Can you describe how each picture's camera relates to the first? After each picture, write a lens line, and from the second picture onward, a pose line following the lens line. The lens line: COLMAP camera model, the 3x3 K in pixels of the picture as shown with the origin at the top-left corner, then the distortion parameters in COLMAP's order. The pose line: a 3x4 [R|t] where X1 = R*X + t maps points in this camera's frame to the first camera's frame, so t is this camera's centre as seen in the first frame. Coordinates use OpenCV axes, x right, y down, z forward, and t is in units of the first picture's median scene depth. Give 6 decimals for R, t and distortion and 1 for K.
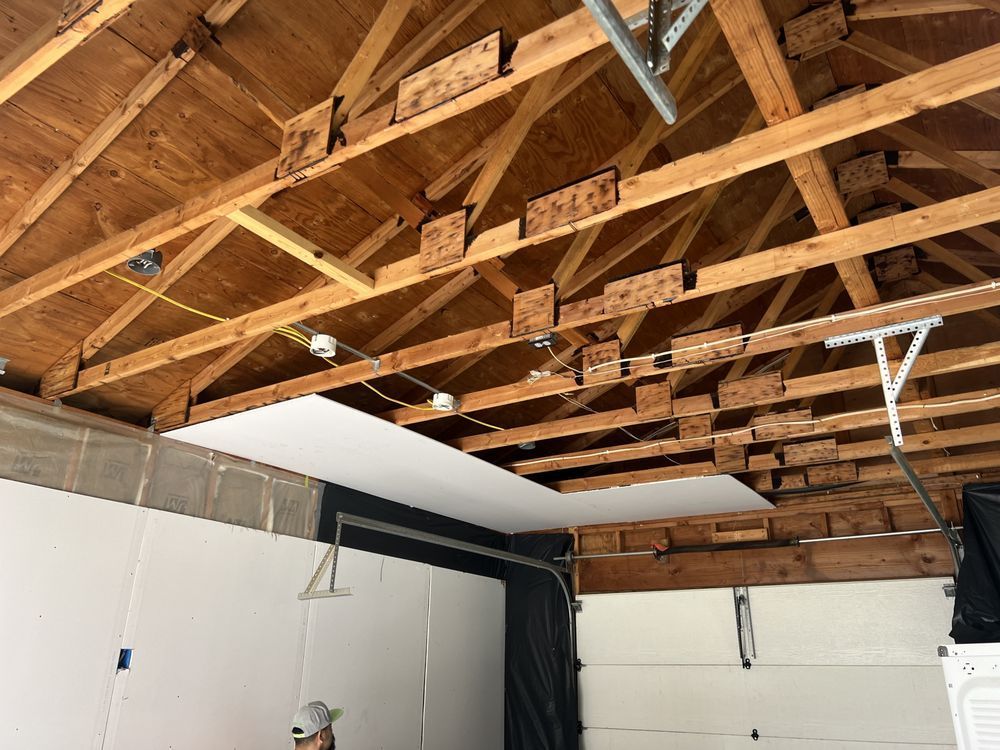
lens RADIAL K [[745.7, 0, 503.6], [0, 745.7, 372.0], [0, 0, 1]] dist [0.051745, -0.063650]
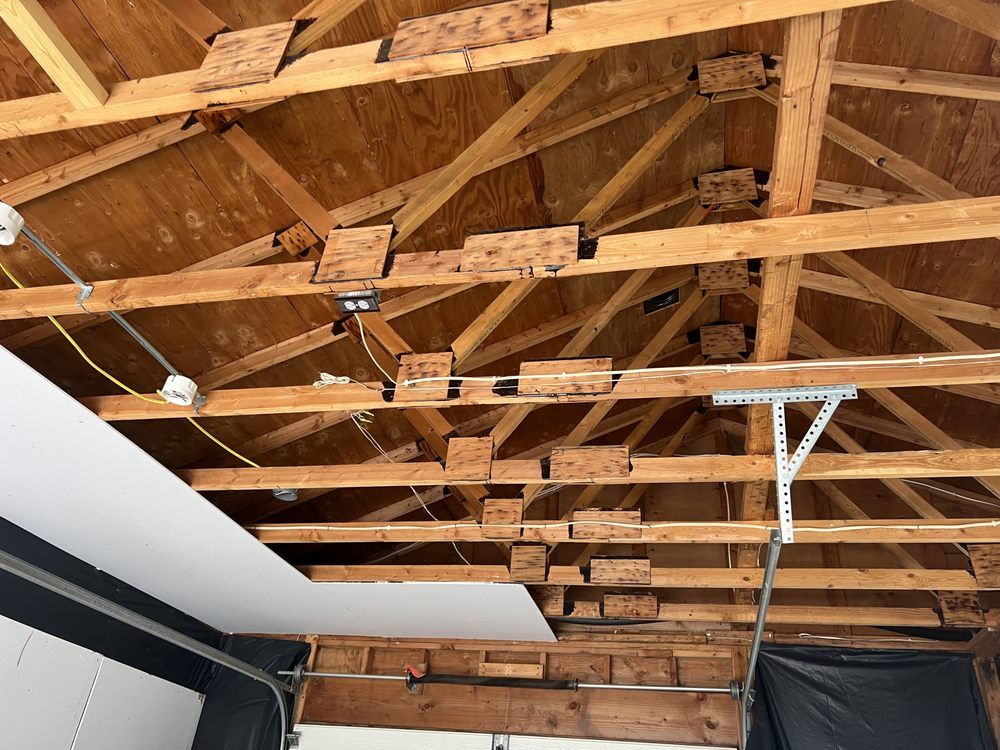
lens RADIAL K [[744.2, 0, 500.0], [0, 744.2, 375.0], [0, 0, 1]] dist [0.063905, -0.066337]
pose [[0.935785, 0.240118, 0.258166, 0.009875], [-0.192791, 0.961562, -0.195524, 0.090321], [-0.295191, 0.133197, 0.946108, 0.222511]]
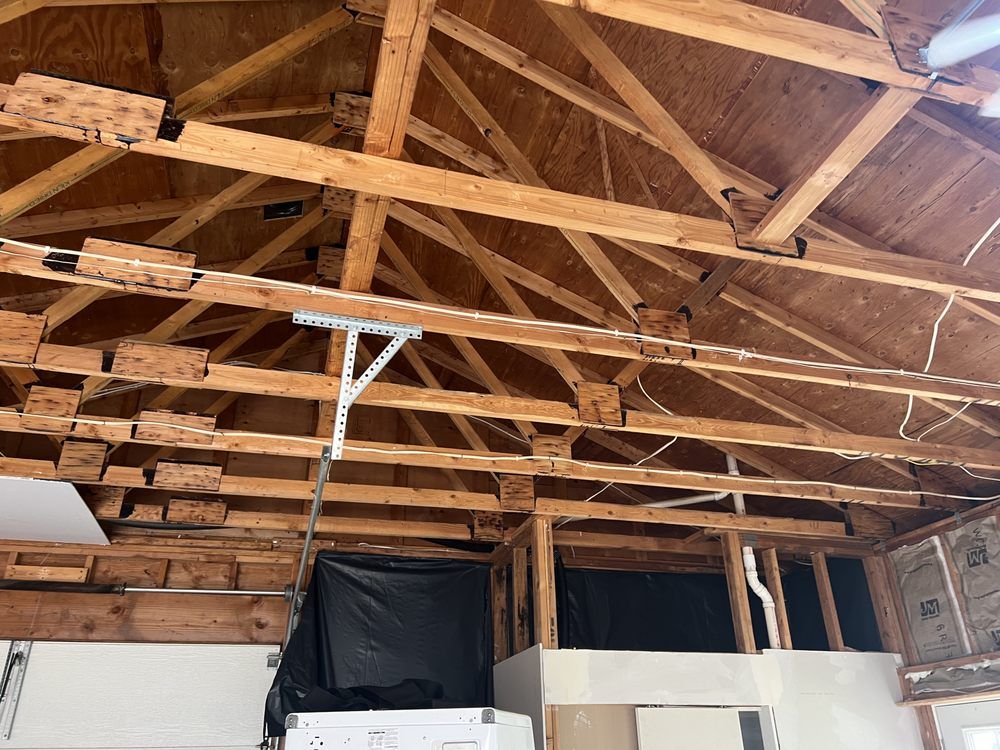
lens RADIAL K [[744.2, 0, 500.0], [0, 744.2, 375.0], [0, 0, 1]] dist [0.063905, -0.066337]
pose [[0.653288, 0.328776, 0.681999, 0.035536], [-0.263910, 0.943183, -0.201887, 0.083043], [-0.709625, -0.048096, 0.702936, 0.196431]]
